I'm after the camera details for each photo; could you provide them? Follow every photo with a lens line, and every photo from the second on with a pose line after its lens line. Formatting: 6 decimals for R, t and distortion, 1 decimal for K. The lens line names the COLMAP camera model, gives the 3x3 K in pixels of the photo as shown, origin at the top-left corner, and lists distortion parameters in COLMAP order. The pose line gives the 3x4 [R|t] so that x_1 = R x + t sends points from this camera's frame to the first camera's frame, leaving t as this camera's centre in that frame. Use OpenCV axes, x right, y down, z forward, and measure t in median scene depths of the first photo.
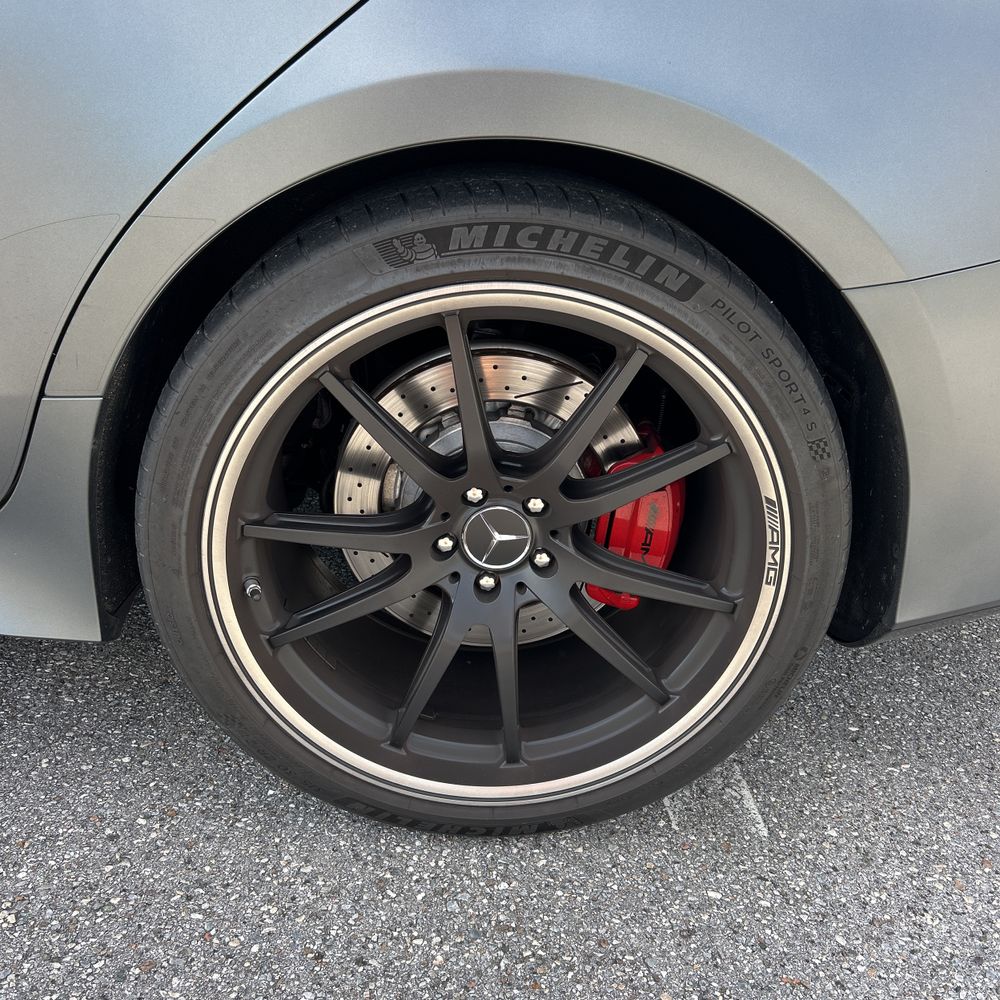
lens RADIAL K [[991.3, 0, 501.0], [0, 991.3, 492.7], [0, 0, 1]] dist [0.016847, 0.000000]
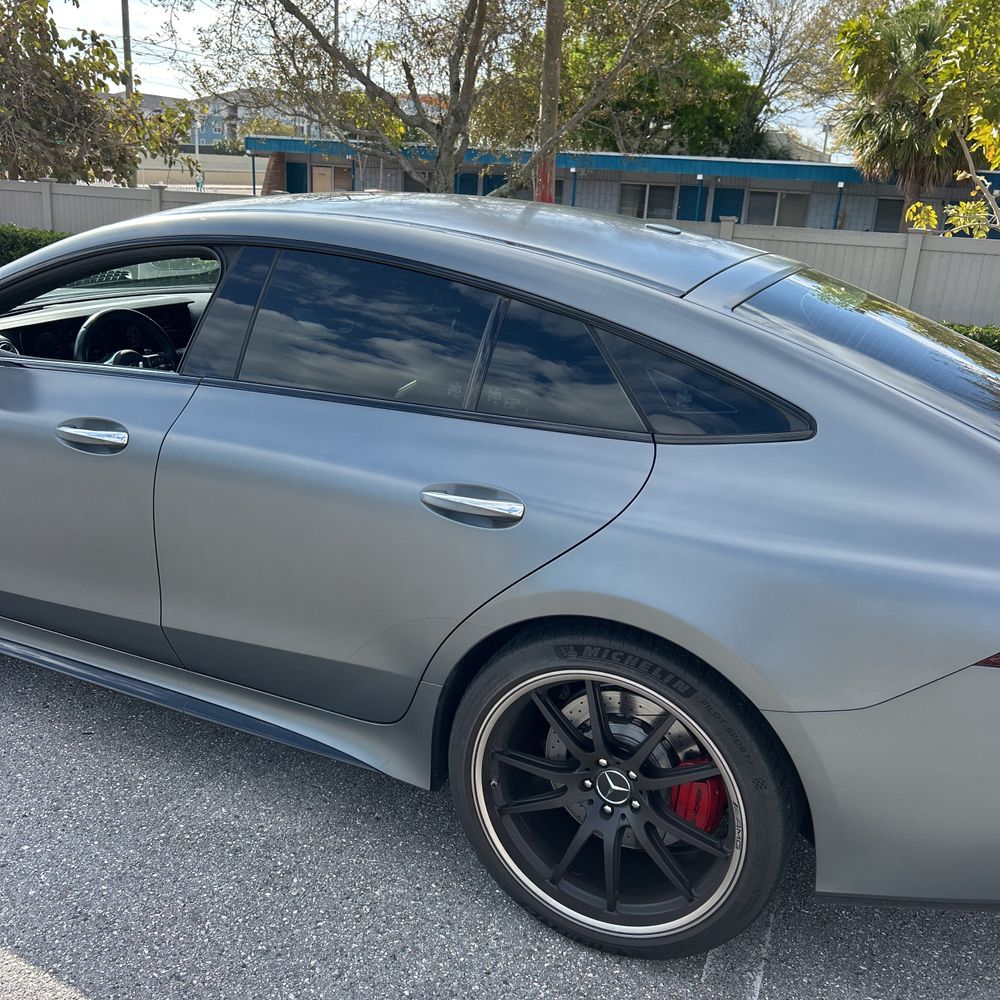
lens RADIAL K [[1010.1, 0, 494.8], [0, 1010.1, 500.3], [0, 0, 1]] dist [0.011684, 0.000000]
pose [[0.885644, 0.115999, -0.449642, 0.621890], [-0.180935, 0.977972, -0.104083, -0.257507], [0.427664, 0.173537, 0.887124, -0.961705]]
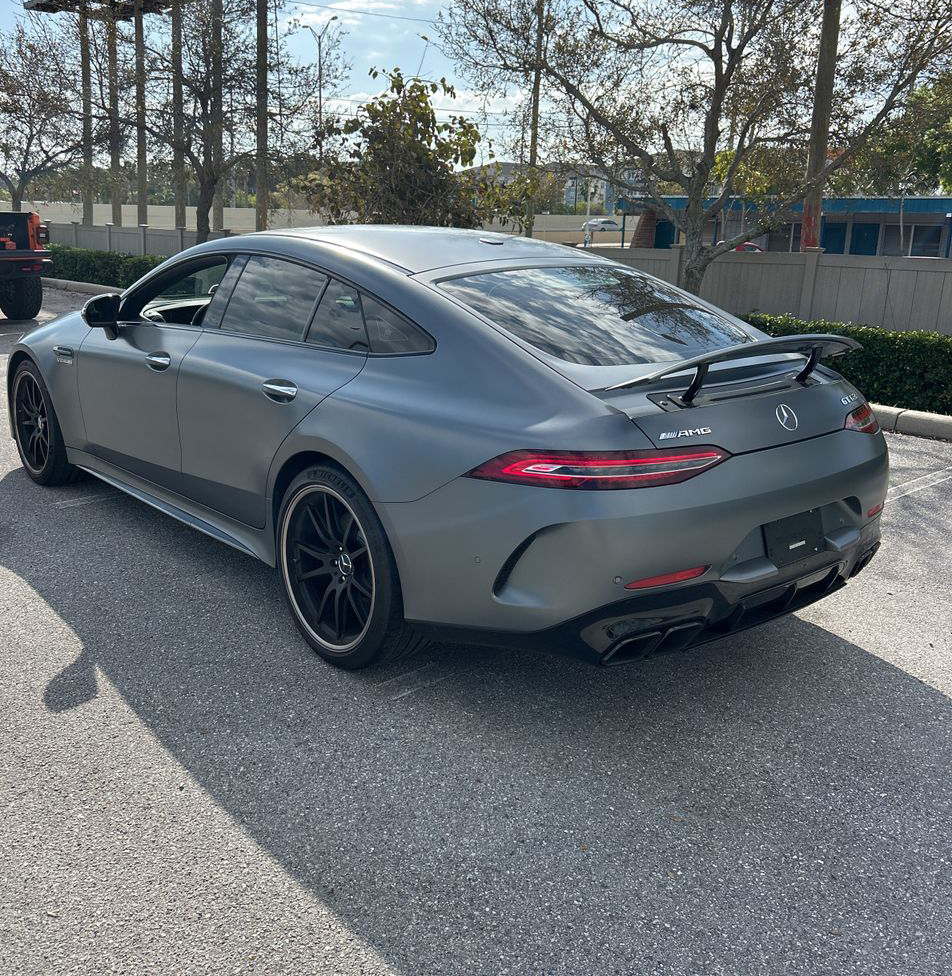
lens RADIAL K [[1004.4, 0, 438.2], [0, 1004.4, 471.1], [0, 0, 1]] dist [0.019610, 0.000000]
pose [[0.607155, 0.135194, -0.782998, 2.738574], [-0.307672, 0.948548, -0.074798, -0.092583], [0.732599, 0.286321, 0.617511, -0.900789]]
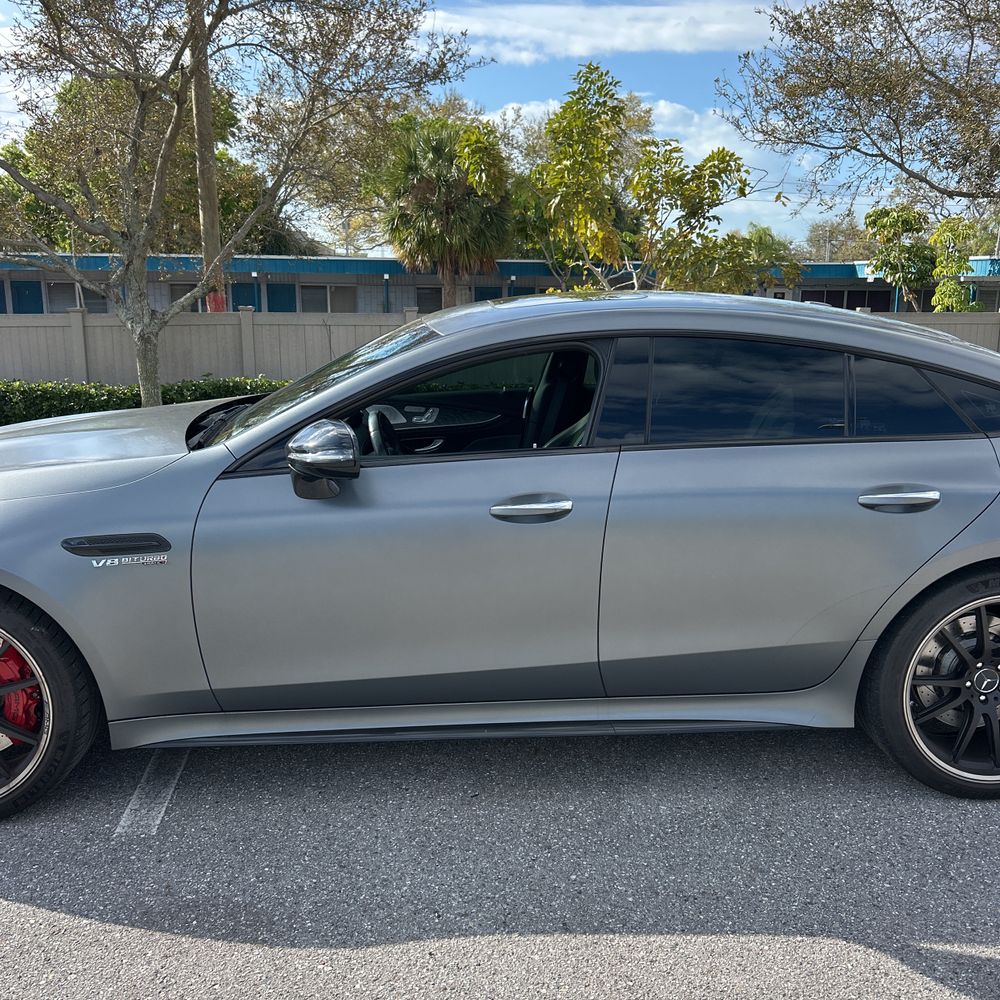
lens RADIAL K [[1010.1, 0, 495.9], [0, 1010.1, 500.4], [0, 0, 1]] dist [0.011684, 0.000000]
pose [[0.997536, -0.070132, 0.001870, -1.365587], [0.068863, 0.973686, -0.217238, 0.077412], [0.013414, 0.216832, 0.976117, -1.931883]]
